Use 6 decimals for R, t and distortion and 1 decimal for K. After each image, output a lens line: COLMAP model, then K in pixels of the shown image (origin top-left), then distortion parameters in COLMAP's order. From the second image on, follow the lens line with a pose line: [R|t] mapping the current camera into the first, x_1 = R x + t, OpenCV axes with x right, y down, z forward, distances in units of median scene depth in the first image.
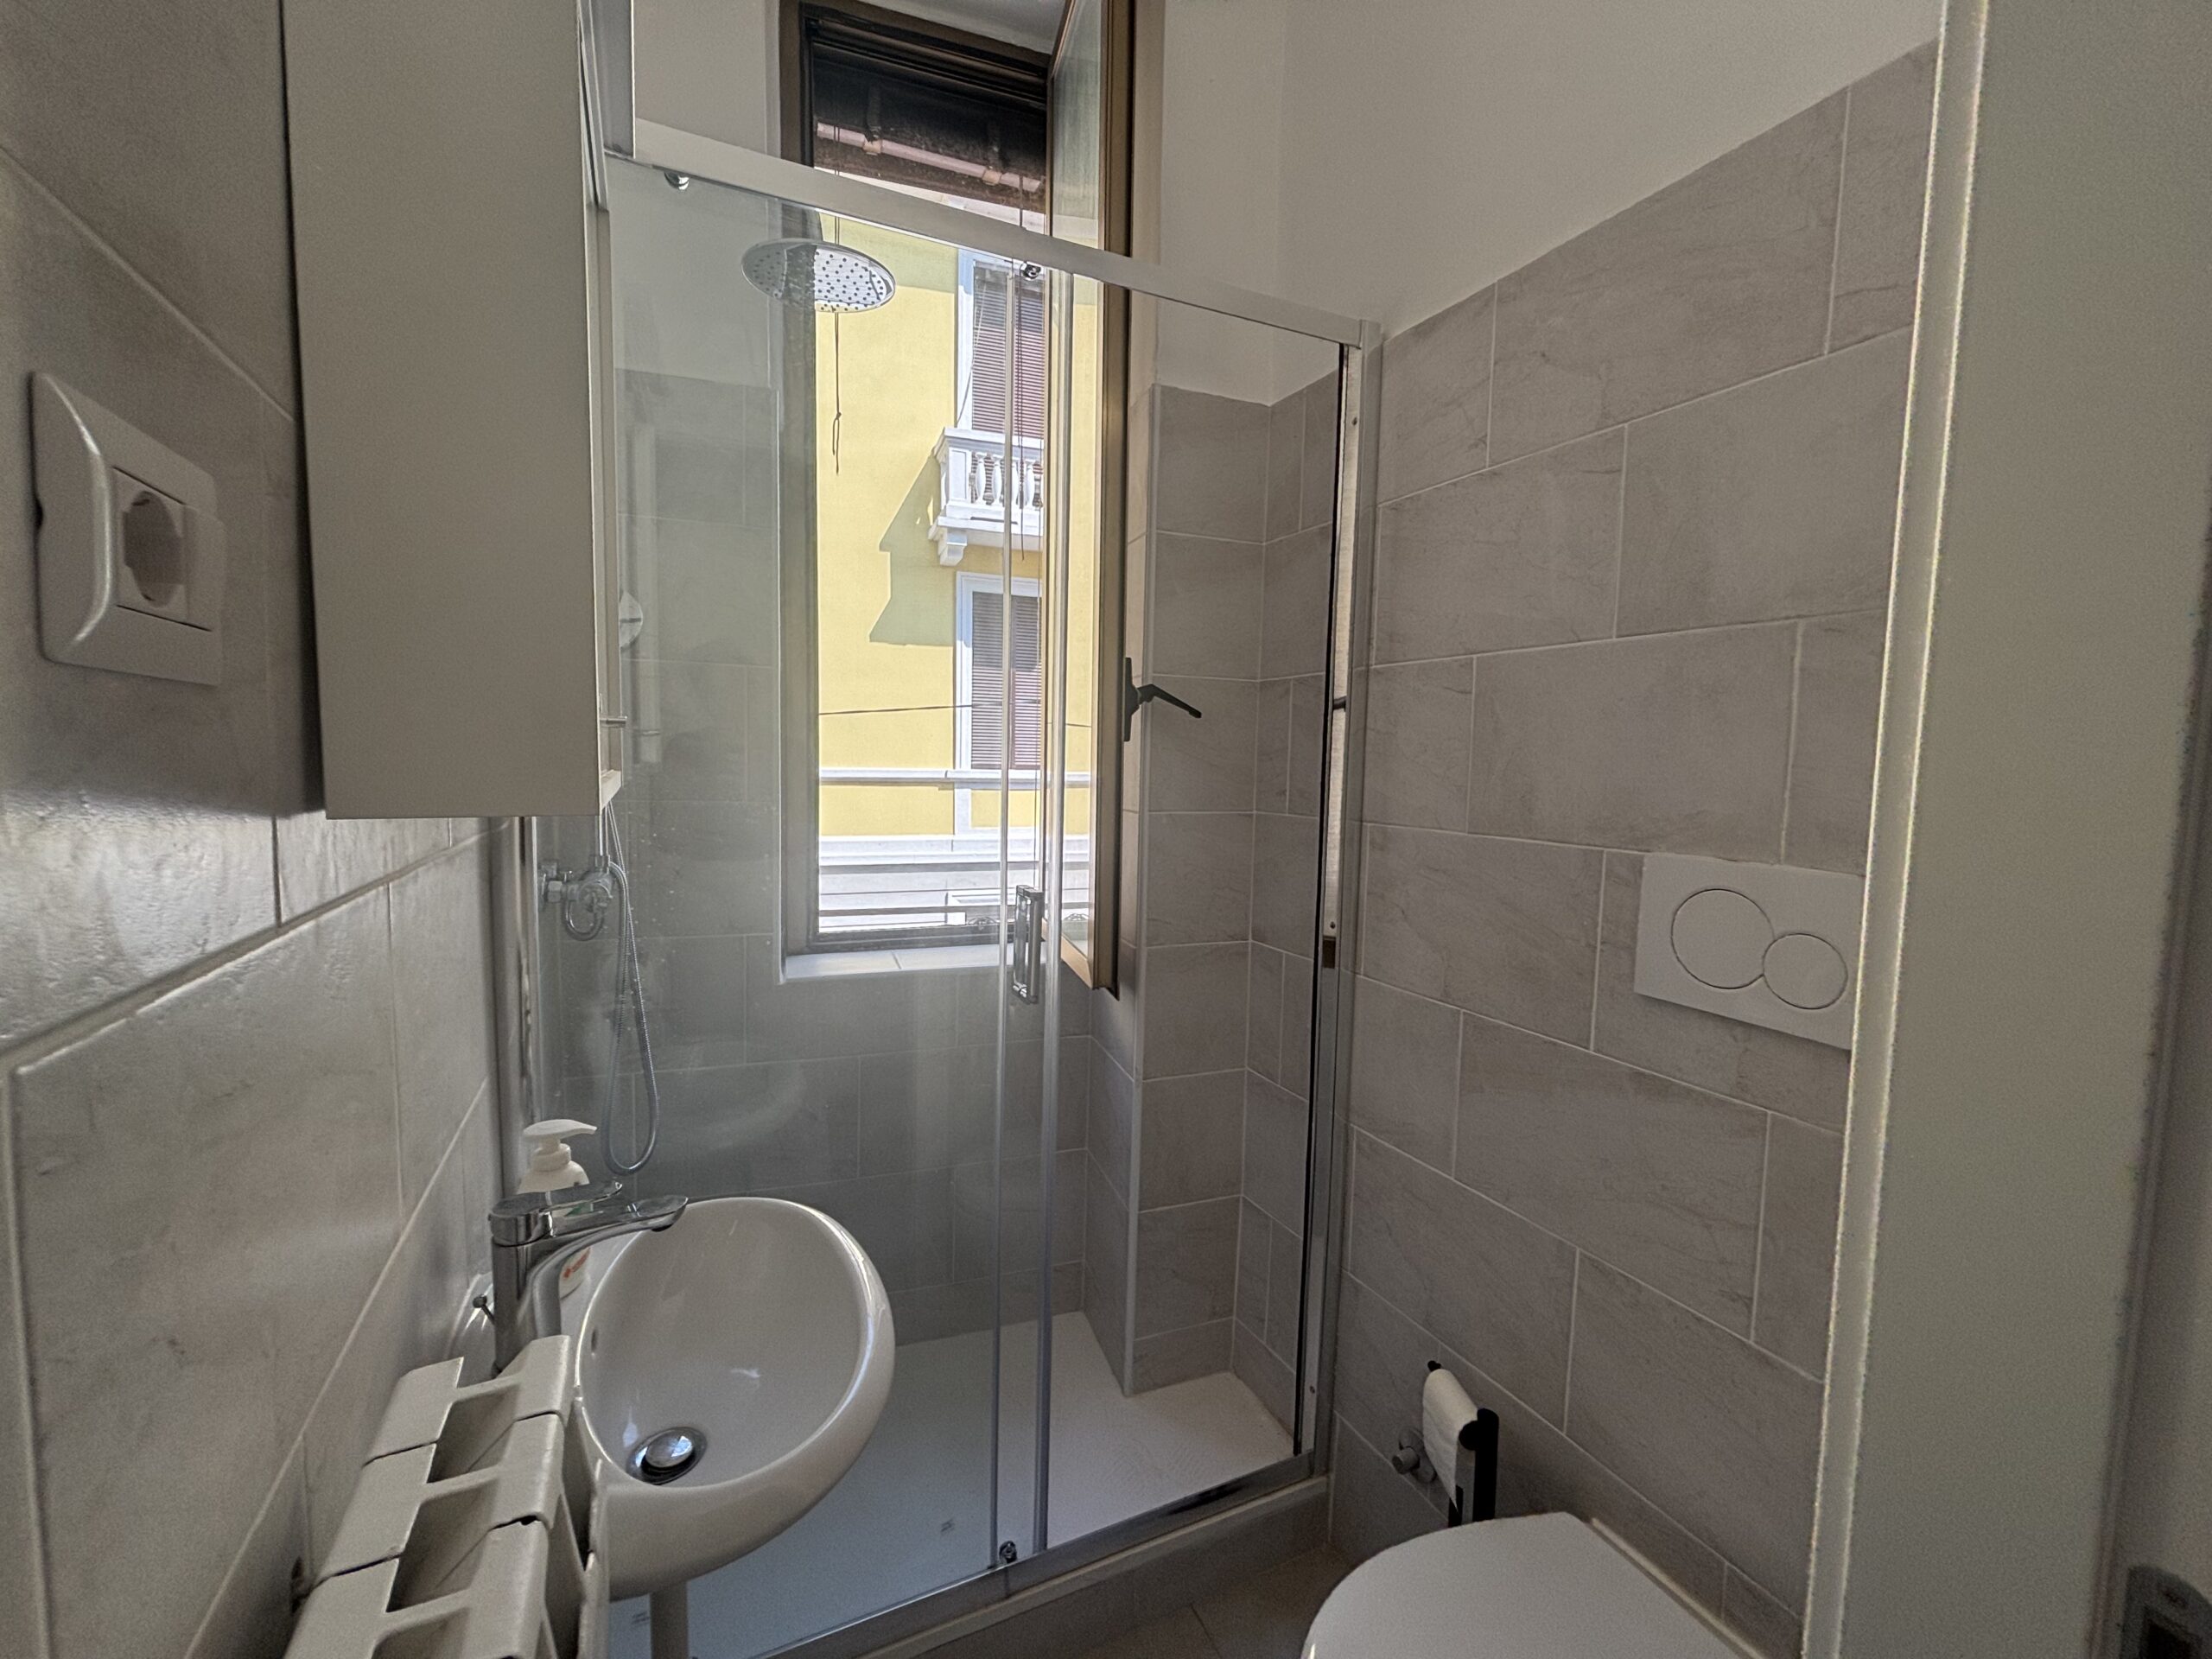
lens RADIAL K [[894.8, 0, 1104.7], [0, 894.8, 823.8], [0, 0, 1]] dist [-0.001806, -0.000032]
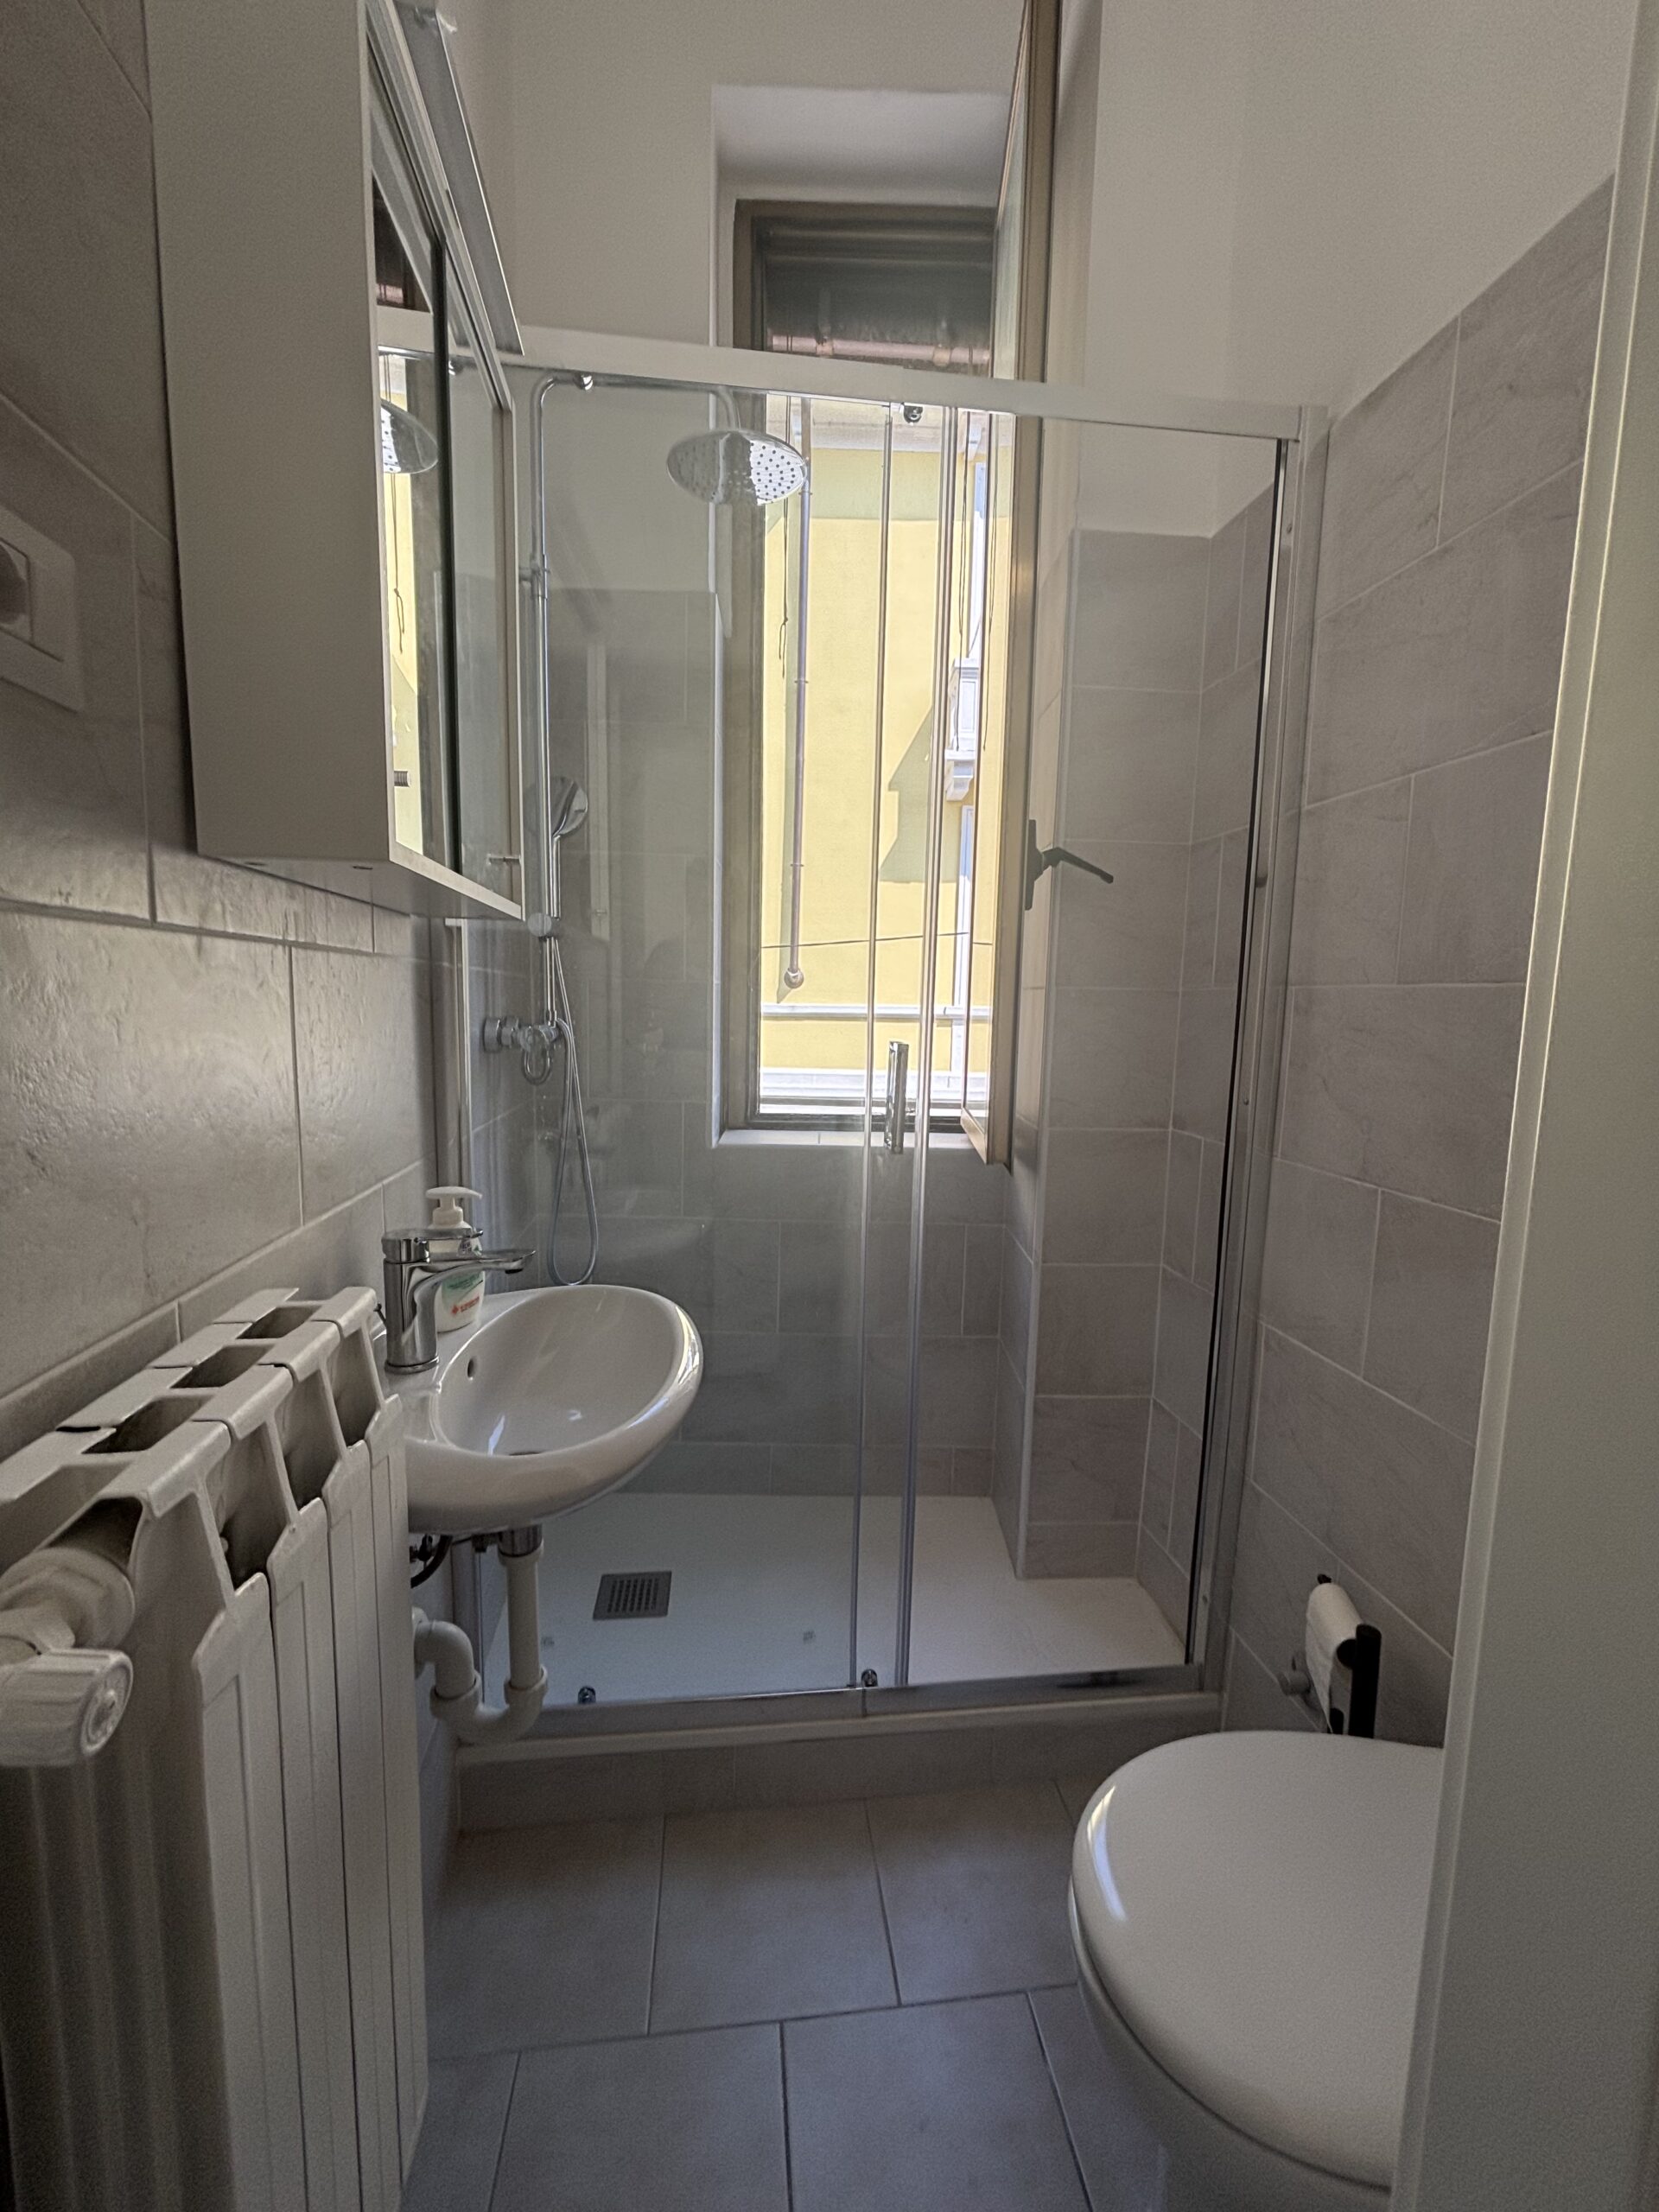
lens RADIAL K [[894.8, 0, 835.3], [0, 894.8, 1100.2], [0, 0, 1]] dist [-0.001806, -0.000032]
pose [[0.950583, 0.035130, -0.308476, 0.144244], [-0.024744, 0.998990, 0.037518, 0.093002], [0.309482, -0.028031, 0.950492, 0.007858]]
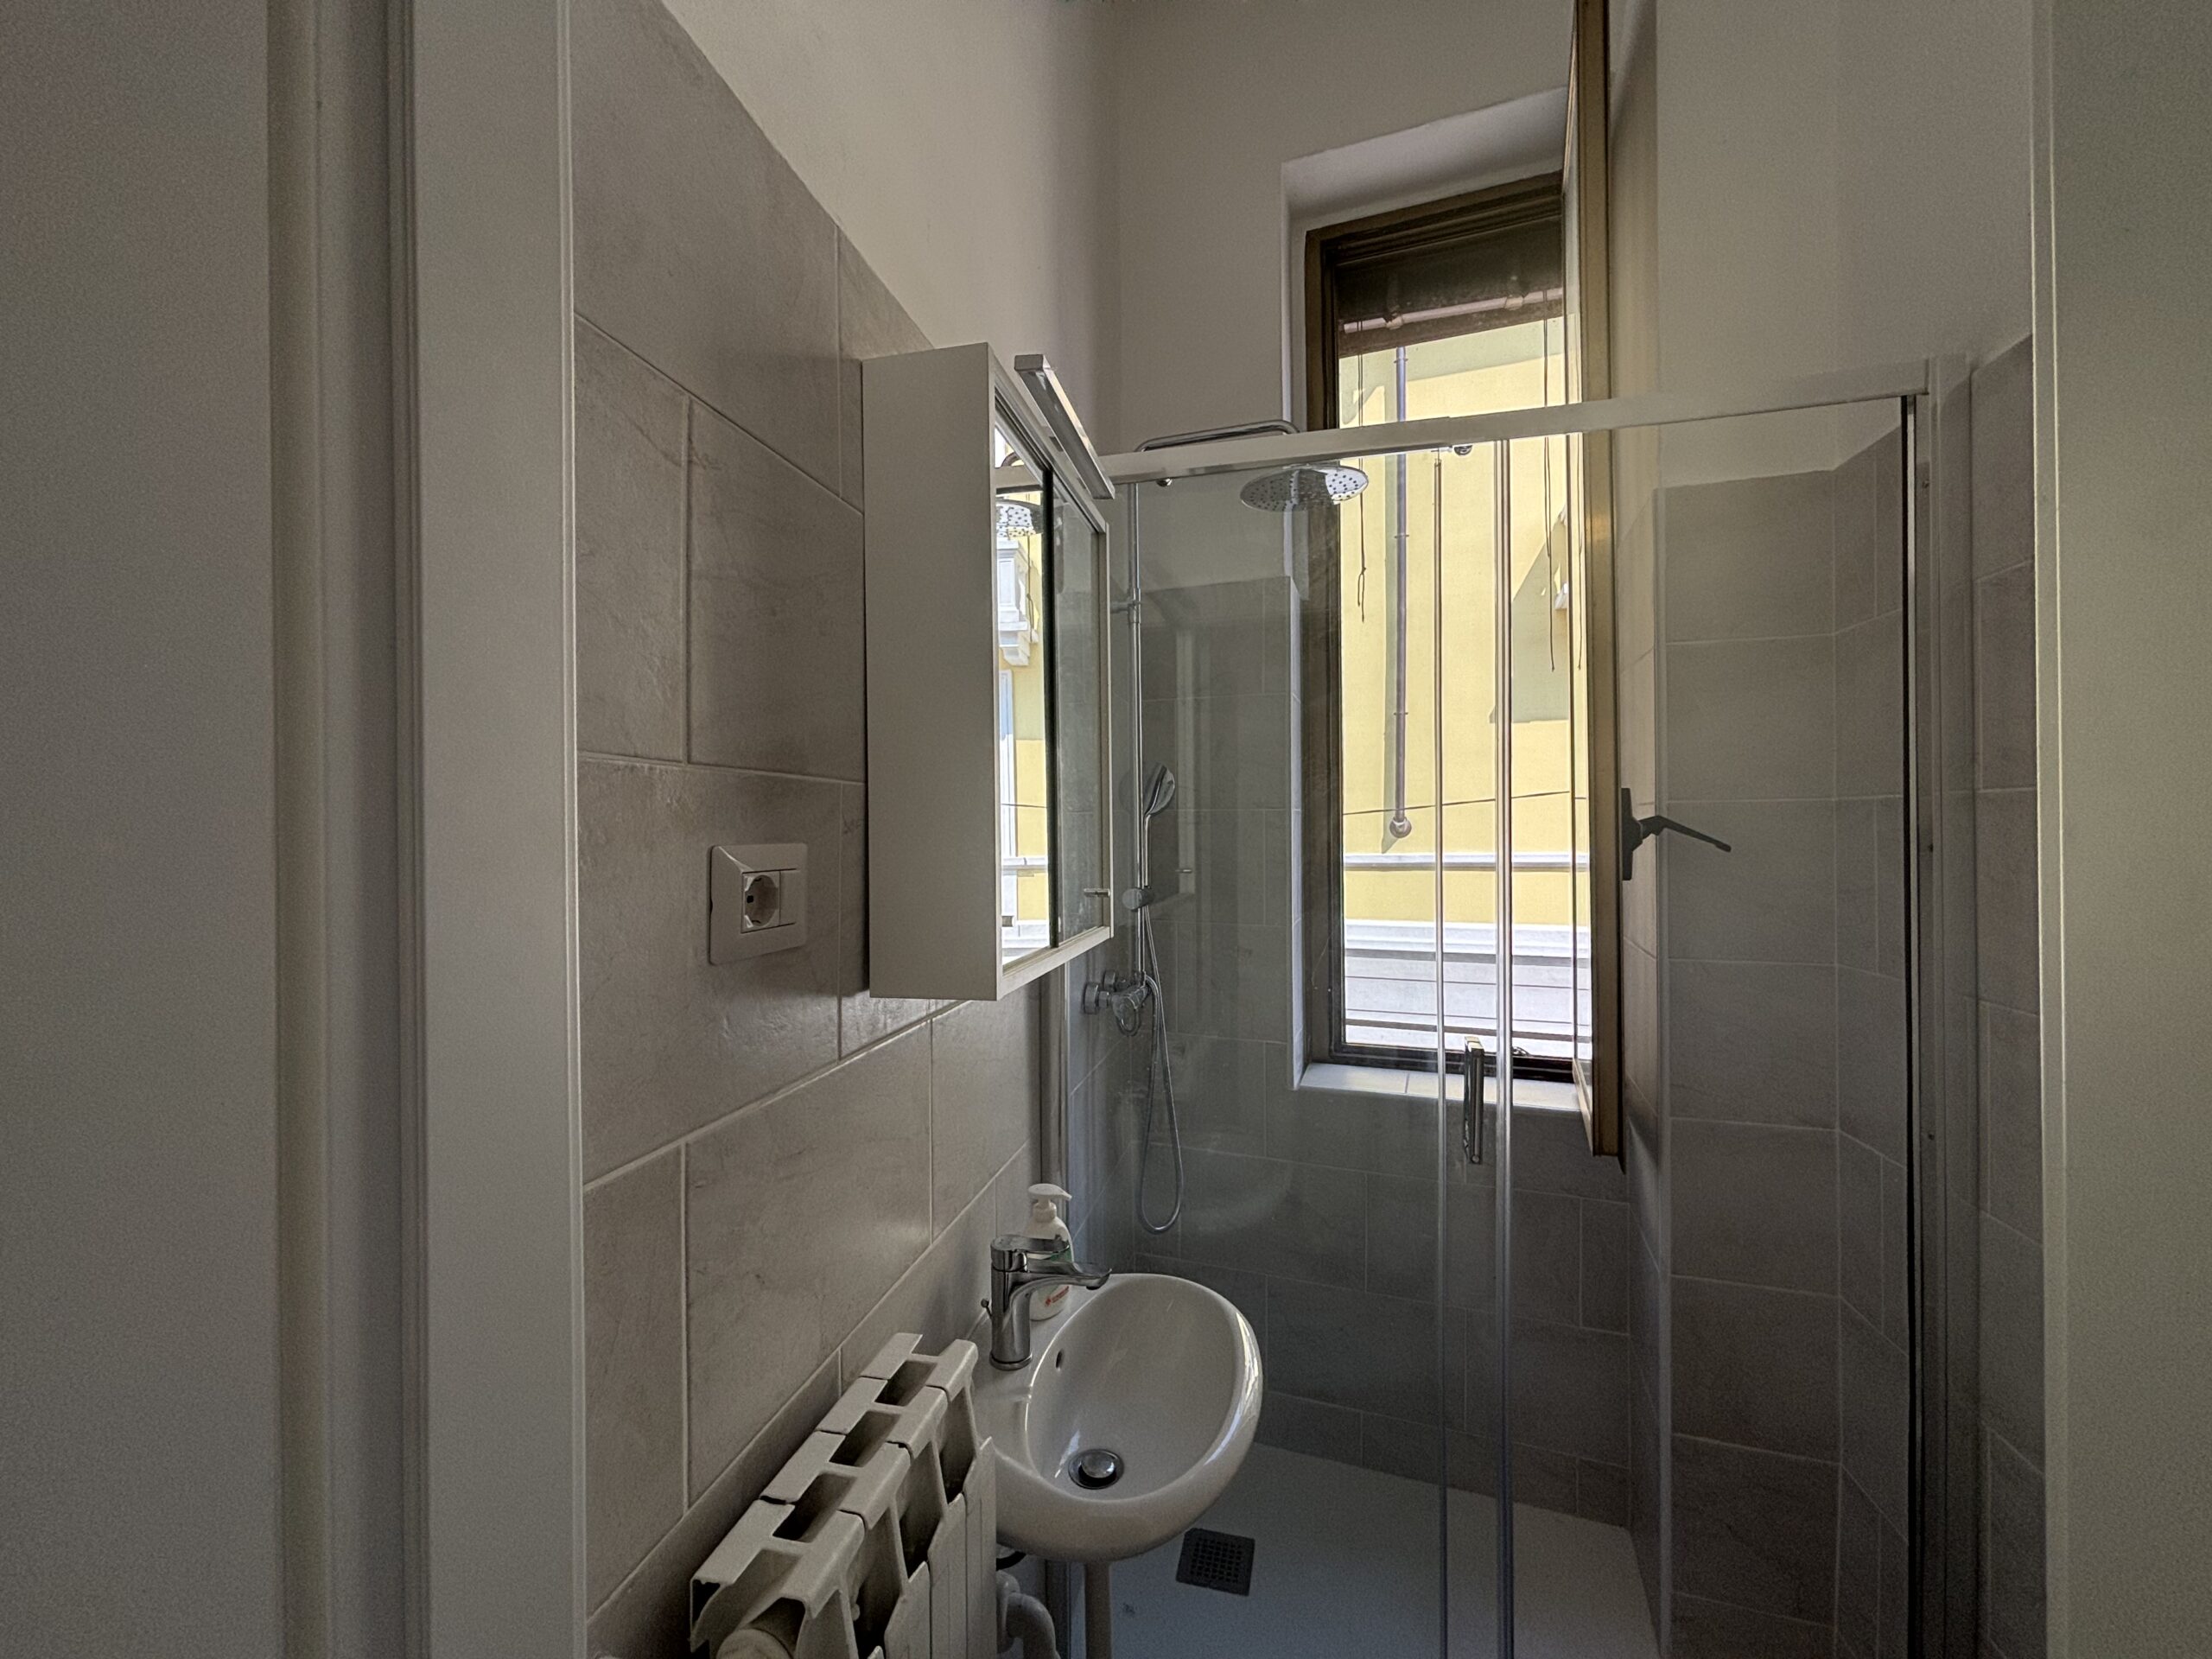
lens RADIAL K [[894.8, 0, 1104.7], [0, 894.8, 823.8], [0, 0, 1]] dist [-0.001806, -0.000032]
pose [[0.773076, -0.029414, -0.633632, 0.209334], [-0.025166, 0.996716, -0.076973, -0.073512], [0.633815, 0.075452, 0.769796, -0.036888]]
